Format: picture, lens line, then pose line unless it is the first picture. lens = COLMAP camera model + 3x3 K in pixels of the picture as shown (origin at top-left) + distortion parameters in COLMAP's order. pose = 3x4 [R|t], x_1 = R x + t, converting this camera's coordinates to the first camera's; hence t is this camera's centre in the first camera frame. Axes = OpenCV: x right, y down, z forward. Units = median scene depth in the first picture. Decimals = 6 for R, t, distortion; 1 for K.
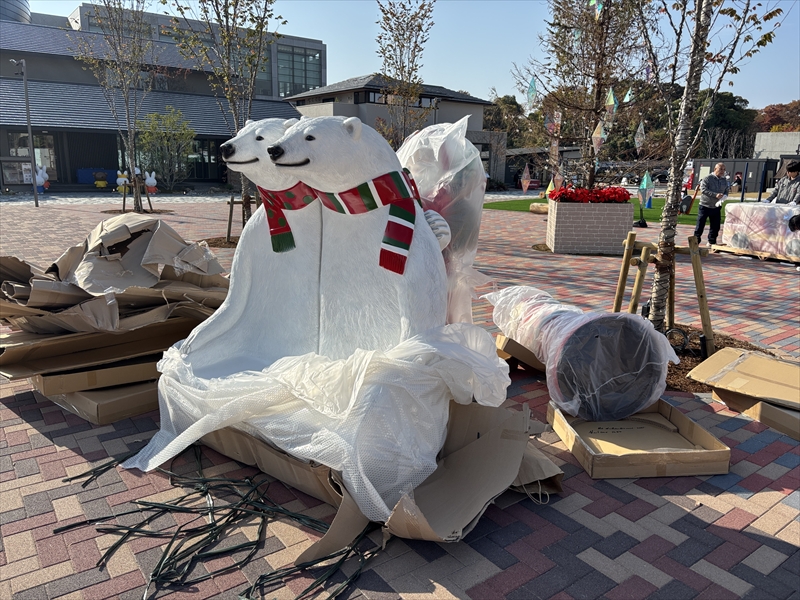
lens RADIAL K [[605.6, 0, 400.0], [0, 605.6, 300.0], [0, 0, 1]] dist [0.003837, -0.003931]
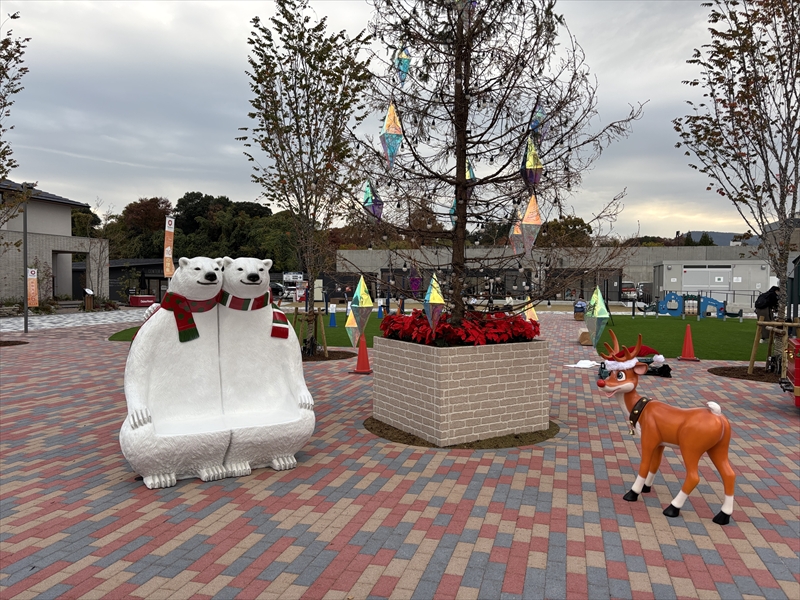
lens RADIAL K [[605.6, 0, 400.0], [0, 605.6, 300.0], [0, 0, 1]] dist [0.003837, -0.003931]
pose [[0.787859, -0.025476, 0.615328, -0.044669], [0.137507, 0.981197, -0.135438, -0.075030], [-0.600308, 0.191318, 0.776549, 0.339107]]
